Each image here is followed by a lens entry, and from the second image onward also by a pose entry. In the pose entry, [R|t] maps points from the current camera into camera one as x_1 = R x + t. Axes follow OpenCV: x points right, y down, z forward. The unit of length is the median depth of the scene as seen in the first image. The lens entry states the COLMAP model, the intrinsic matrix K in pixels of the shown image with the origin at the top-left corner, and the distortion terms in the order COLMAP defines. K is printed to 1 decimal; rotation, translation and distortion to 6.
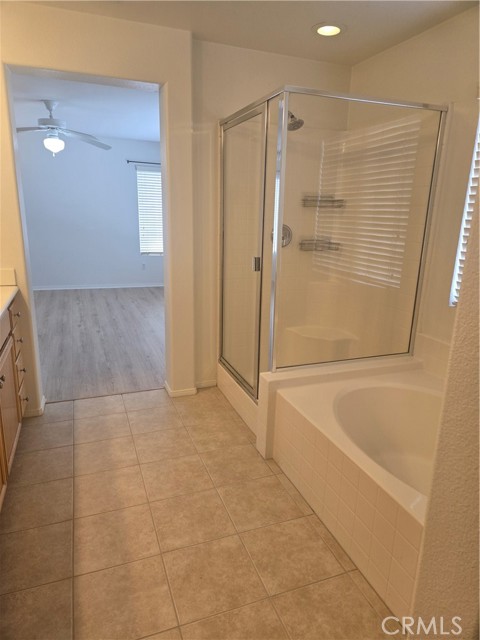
lens RADIAL K [[427.1, 0, 241.6], [0, 427.1, 320.3], [0, 0, 1]] dist [0.068544, -0.055880]
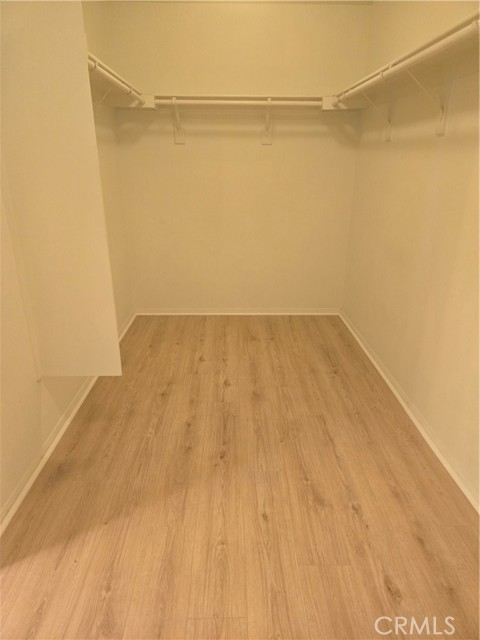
lens RADIAL K [[427.1, 0, 241.6], [0, 427.1, 320.3], [0, 0, 1]] dist [0.068544, -0.055880]
pose [[-0.941900, -0.147051, 0.301993, -0.986506], [0.054557, 0.820161, 0.569526, -0.669440], [-0.331433, 0.552912, -0.764487, 2.457743]]
